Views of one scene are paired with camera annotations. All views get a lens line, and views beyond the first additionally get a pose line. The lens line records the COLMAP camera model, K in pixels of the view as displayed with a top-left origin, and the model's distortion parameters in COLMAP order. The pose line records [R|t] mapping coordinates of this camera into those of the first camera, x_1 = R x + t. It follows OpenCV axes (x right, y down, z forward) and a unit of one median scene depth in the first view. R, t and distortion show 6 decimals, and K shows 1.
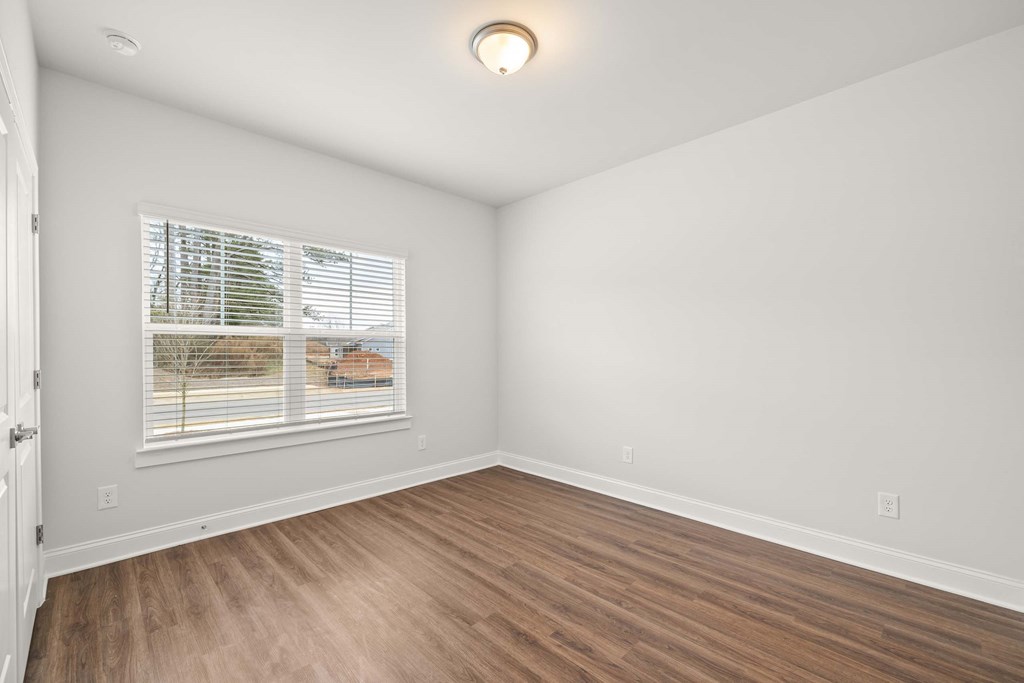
lens RADIAL K [[436.8, 0, 512.0], [0, 436.8, 341.5], [0, 0, 1]] dist [-0.001043, -0.000276]
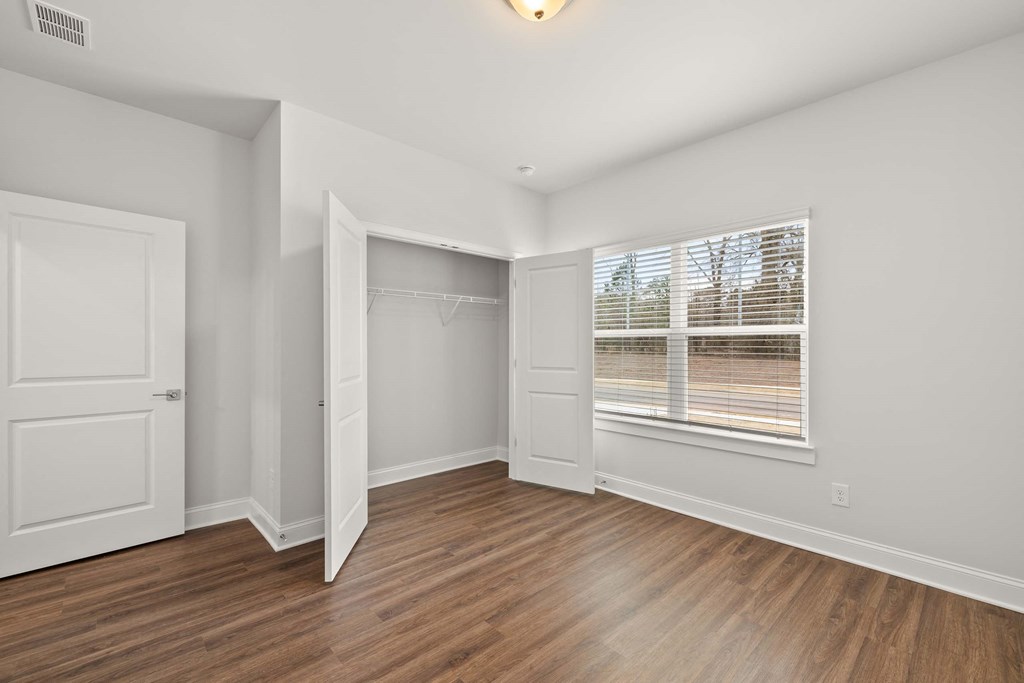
lens RADIAL K [[436.8, 0, 512.0], [0, 436.8, 341.5], [0, 0, 1]] dist [-0.001043, -0.000276]
pose [[-0.030649, -0.013205, -0.999443, 0.569773], [0.013777, 0.999812, -0.013633, 0.010979], [0.999435, -0.014187, -0.030461, 0.679155]]
